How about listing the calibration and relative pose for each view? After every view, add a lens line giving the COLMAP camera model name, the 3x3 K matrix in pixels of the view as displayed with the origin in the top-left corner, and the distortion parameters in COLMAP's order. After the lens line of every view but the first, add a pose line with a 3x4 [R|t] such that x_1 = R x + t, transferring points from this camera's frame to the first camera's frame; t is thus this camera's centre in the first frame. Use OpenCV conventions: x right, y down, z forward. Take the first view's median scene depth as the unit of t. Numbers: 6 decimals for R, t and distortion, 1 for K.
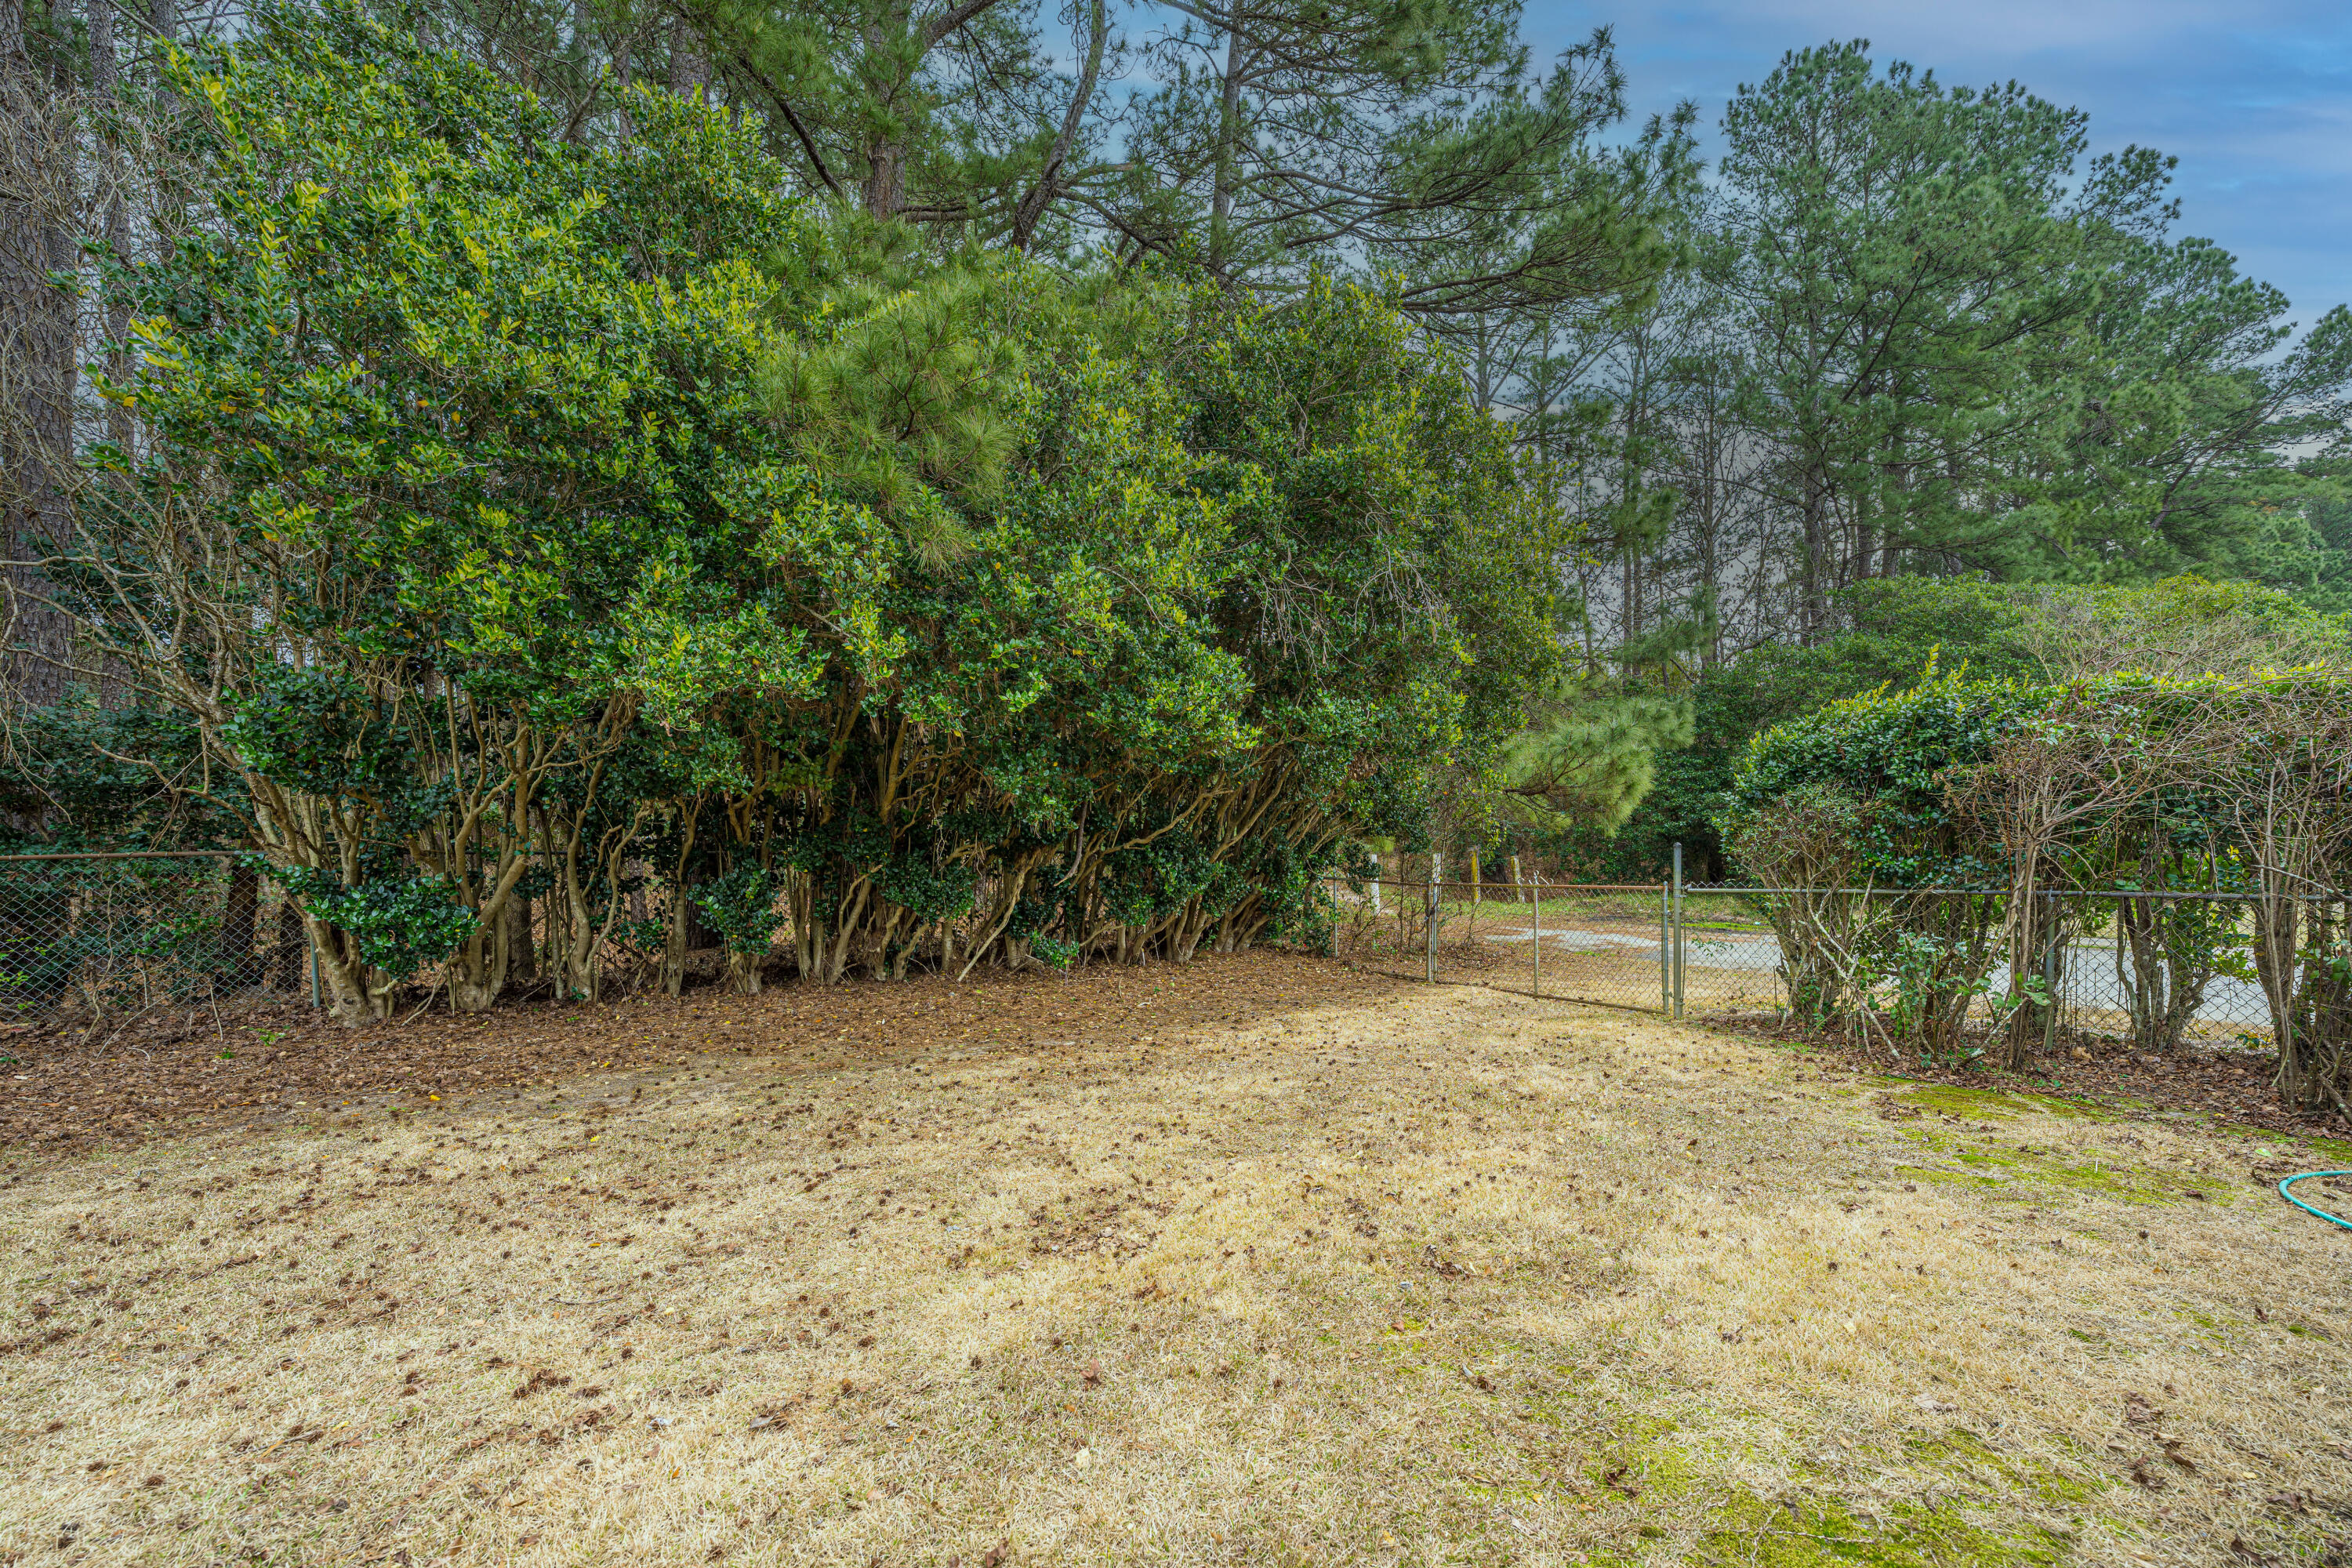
lens RADIAL K [[938.7, 0, 1180.0], [0, 938.7, 759.6], [0, 0, 1]] dist [-0.001211, 0.000191]
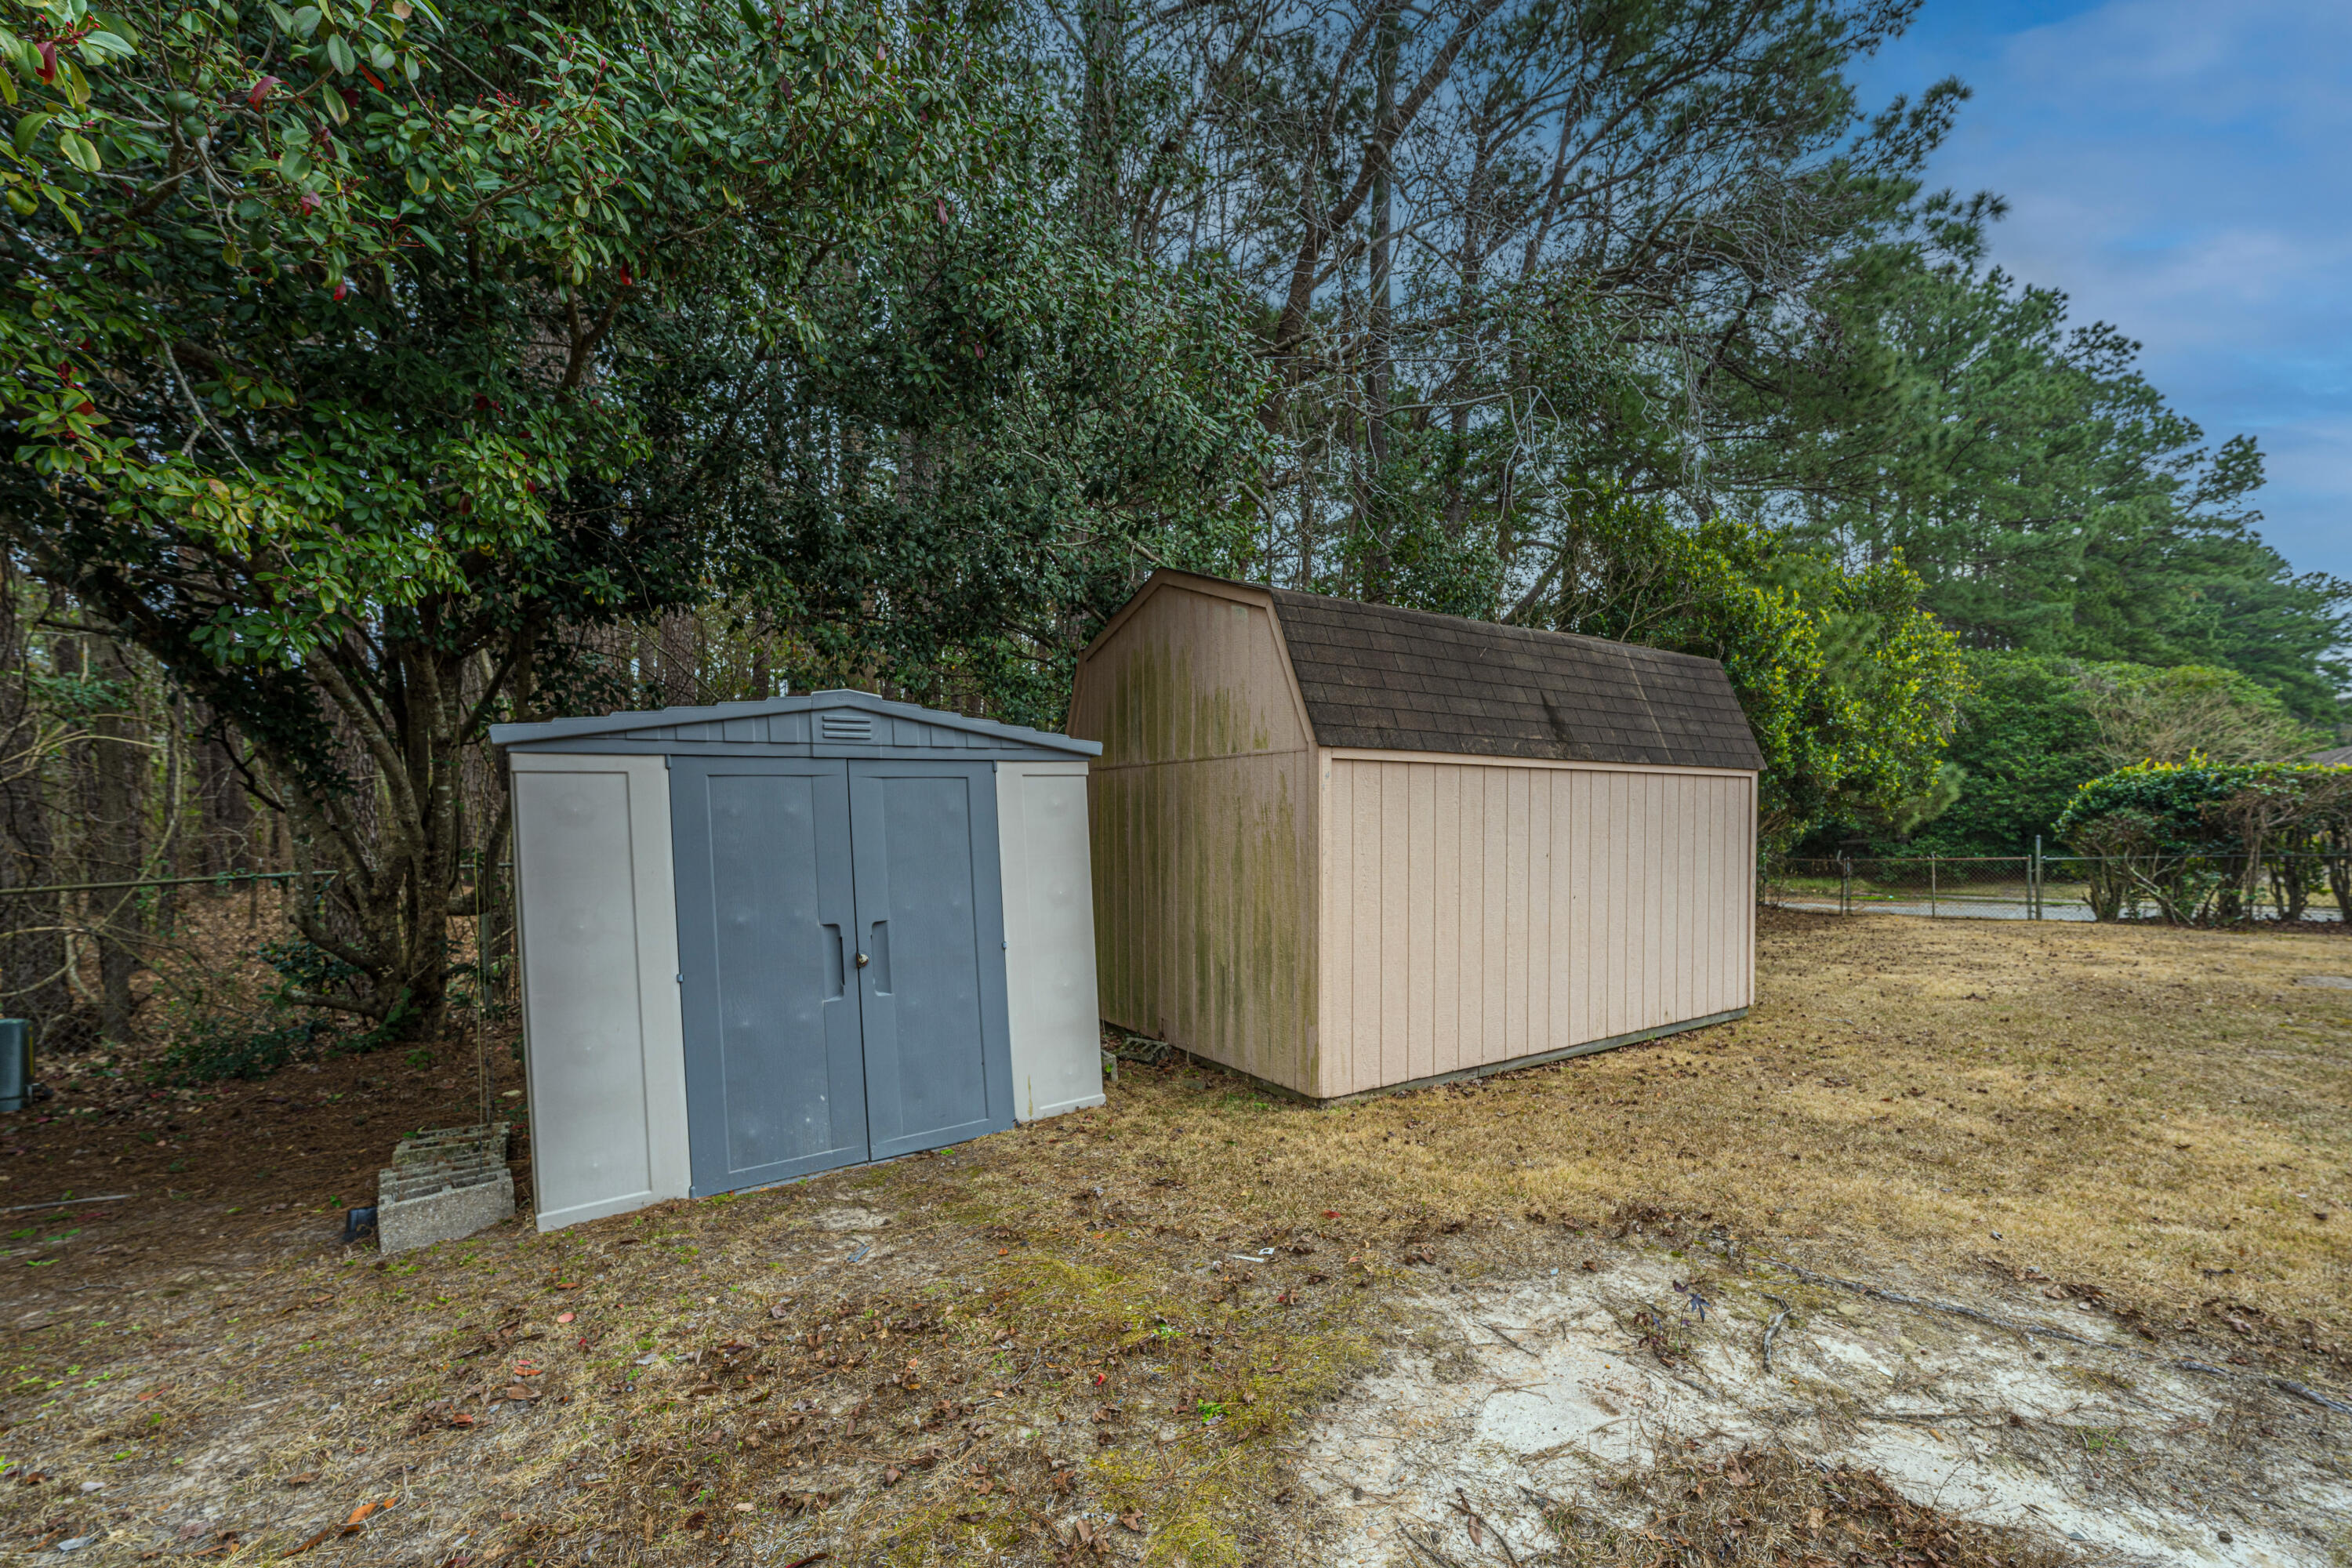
lens RADIAL K [[938.7, 0, 1180.0], [0, 938.7, 759.6], [0, 0, 1]] dist [-0.001211, 0.000191]
pose [[0.997843, 0.015263, 0.063850, -0.378632], [-0.014071, 0.999719, -0.019065, -0.003128], [-0.064123, 0.018126, 0.997777, -0.234610]]
